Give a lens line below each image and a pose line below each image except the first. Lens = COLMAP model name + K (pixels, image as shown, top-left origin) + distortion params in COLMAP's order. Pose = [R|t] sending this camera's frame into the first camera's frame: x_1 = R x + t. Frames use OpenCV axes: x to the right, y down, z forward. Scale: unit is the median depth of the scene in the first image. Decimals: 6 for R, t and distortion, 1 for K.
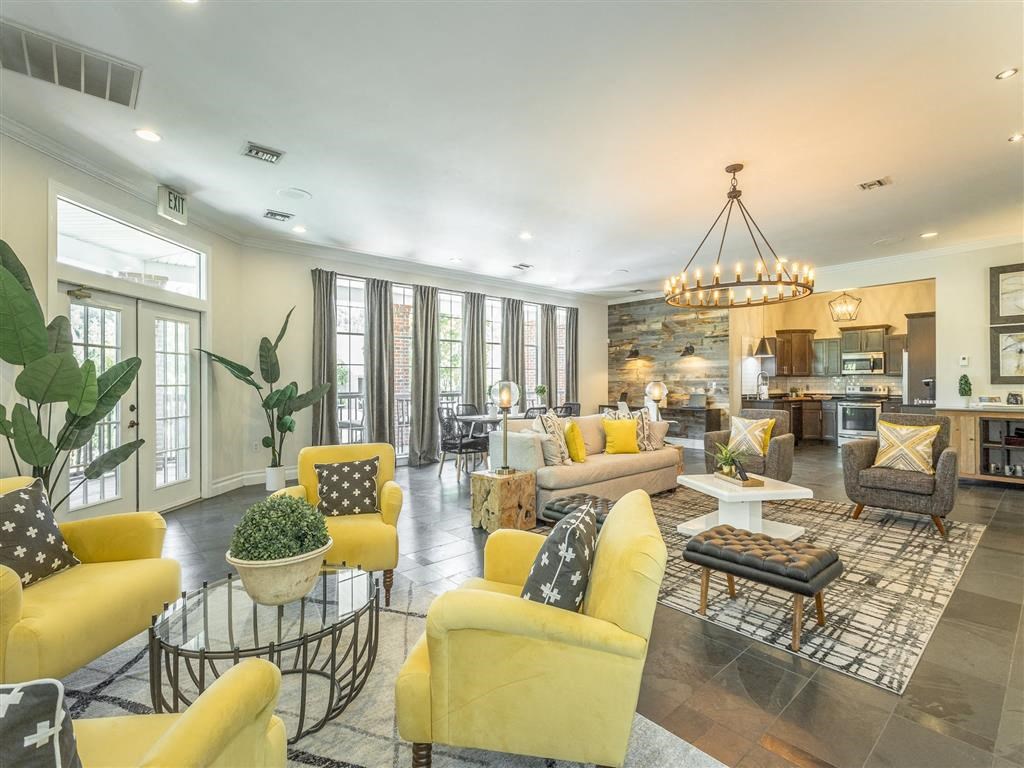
lens RADIAL K [[490.6, 0, 503.7], [0, 490.6, 377.5], [0, 0, 1]] dist [-0.013940, 0.018518]
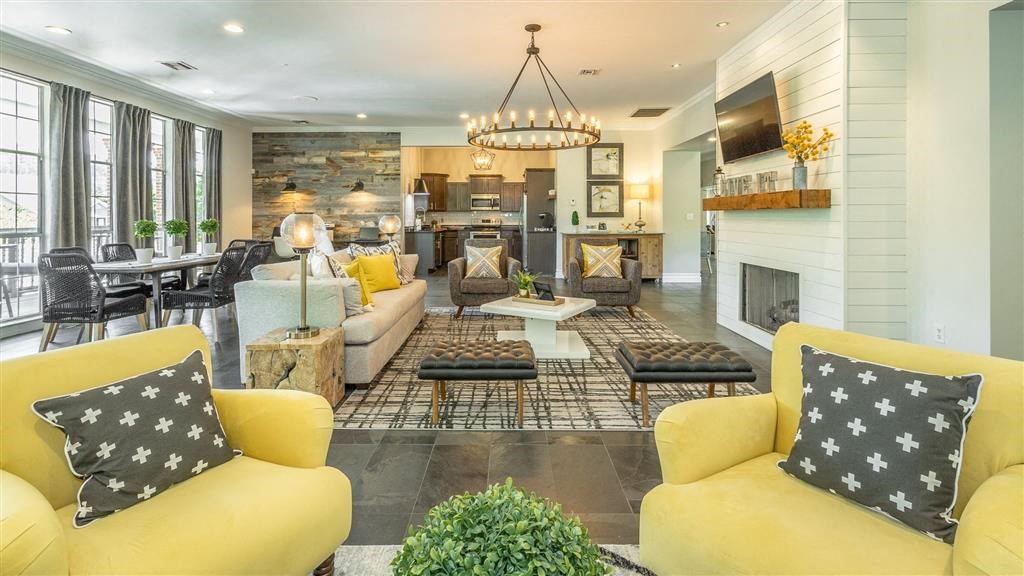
lens RADIAL K [[440.3, 0, 510.4], [0, 440.3, 216.1], [0, 0, 1]] dist [0.000358, 0.000390]
pose [[0.665186, 0.000961, 0.746677, -0.119642], [-0.007502, 0.999957, 0.005396, 0.002095], [-0.746640, -0.009191, 0.665165, 0.129206]]
